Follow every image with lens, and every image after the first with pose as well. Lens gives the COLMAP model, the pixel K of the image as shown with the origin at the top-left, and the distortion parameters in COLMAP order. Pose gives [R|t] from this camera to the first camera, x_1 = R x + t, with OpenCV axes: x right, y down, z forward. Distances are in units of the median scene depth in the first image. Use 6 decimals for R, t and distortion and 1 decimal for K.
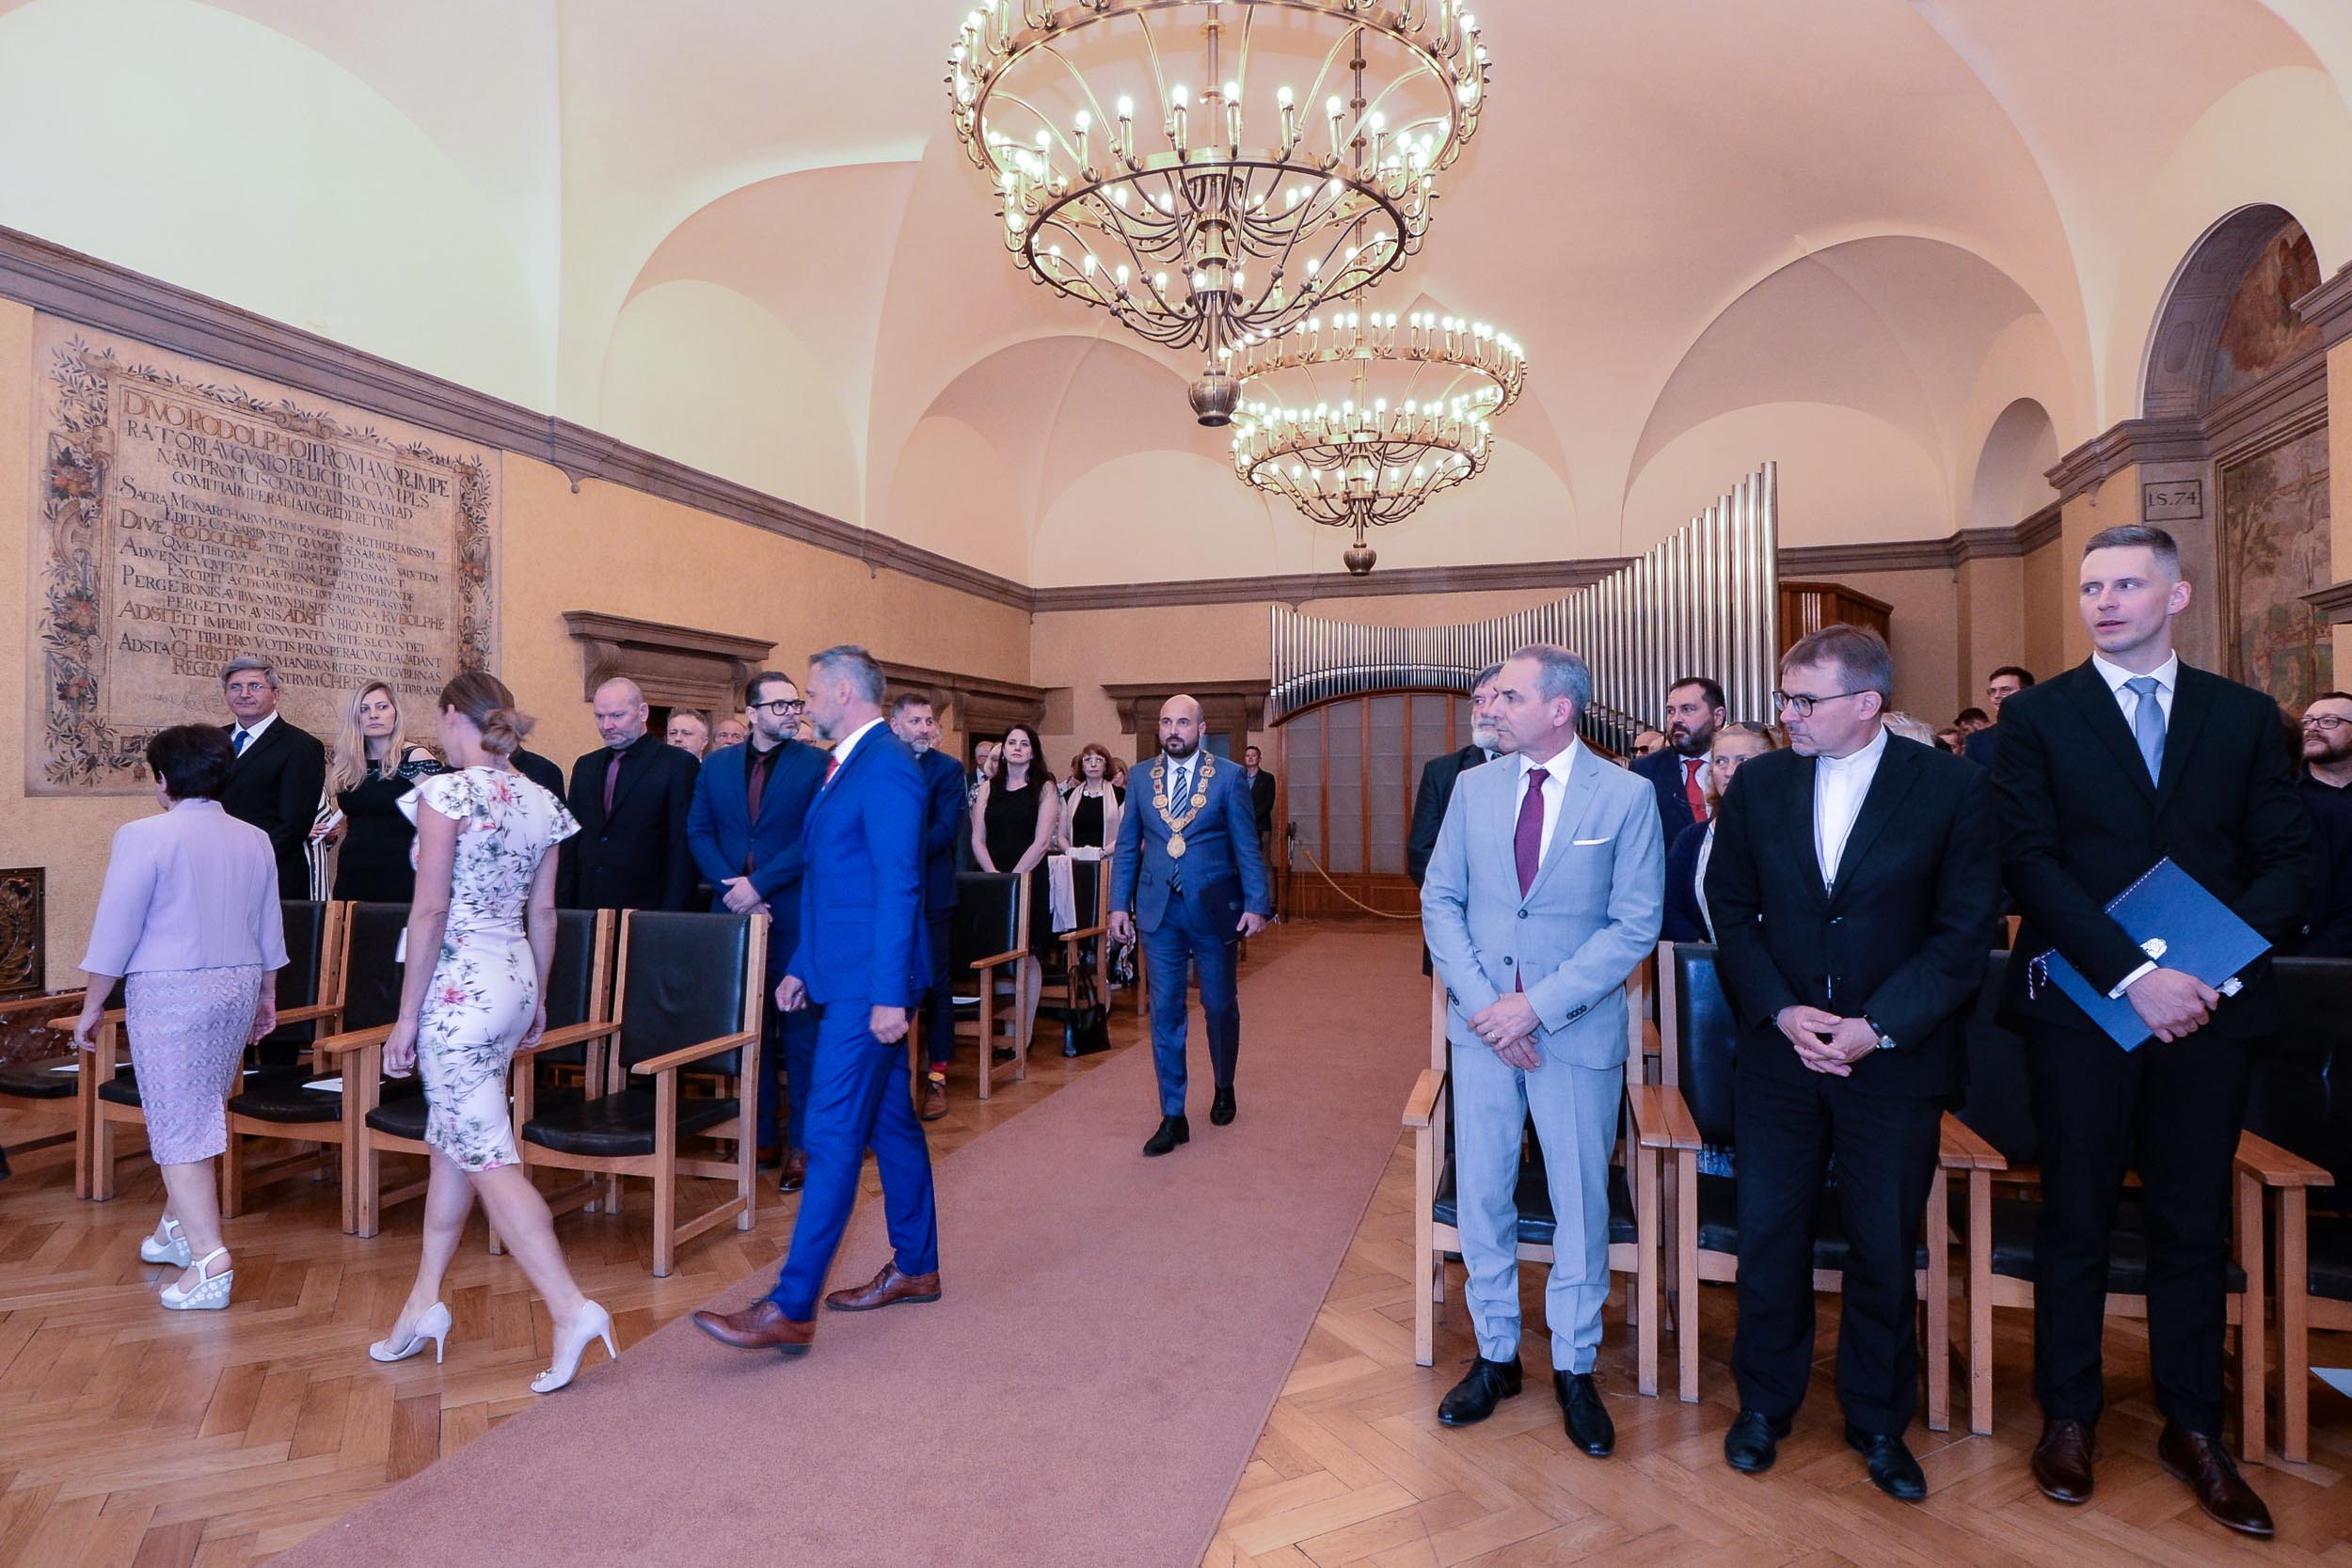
lens RADIAL K [[1250.2, 0, 1183.8], [0, 1250.2, 786.3], [0, 0, 1]] dist [-0.029905, -0.005887]
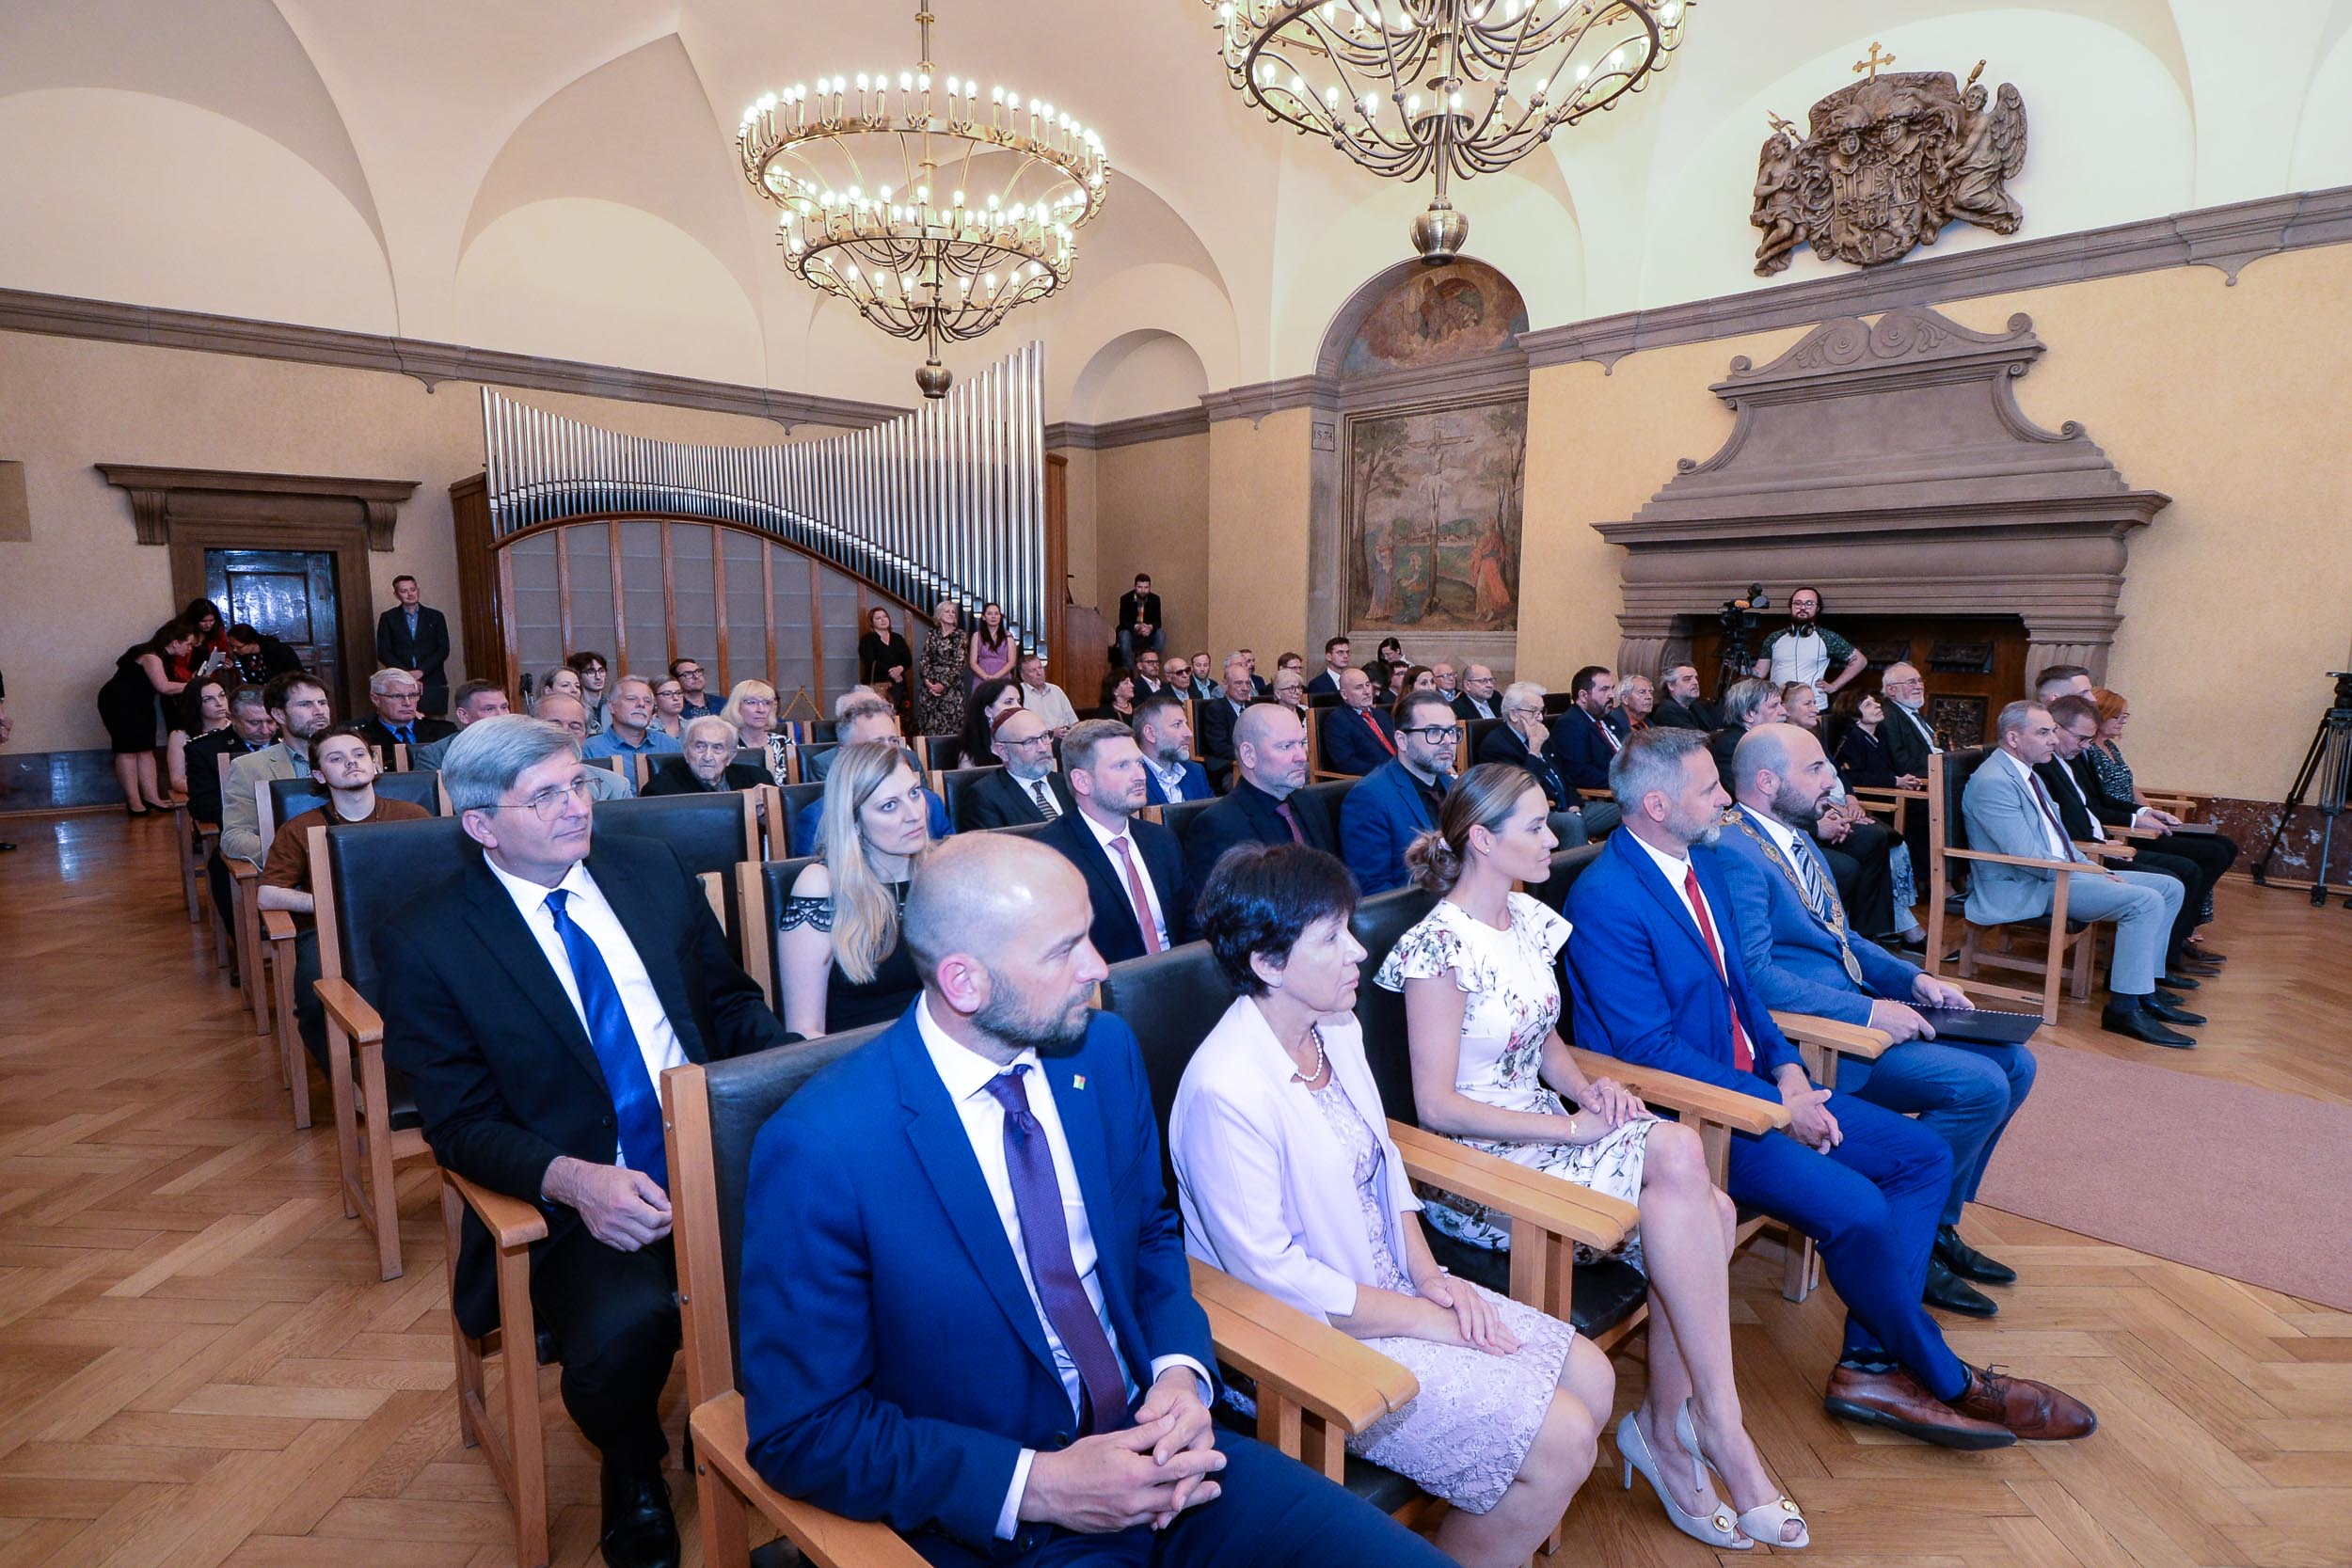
lens RADIAL K [[1250.2, 0, 1186.8], [0, 1250.2, 795.6], [0, 0, 1]] dist [-0.029905, -0.005887]
pose [[0.490853, -0.106318, 0.864731, -0.612280], [-0.007827, 0.991948, 0.126402, 0.005117], [-0.871207, -0.068813, 0.486069, 0.391676]]
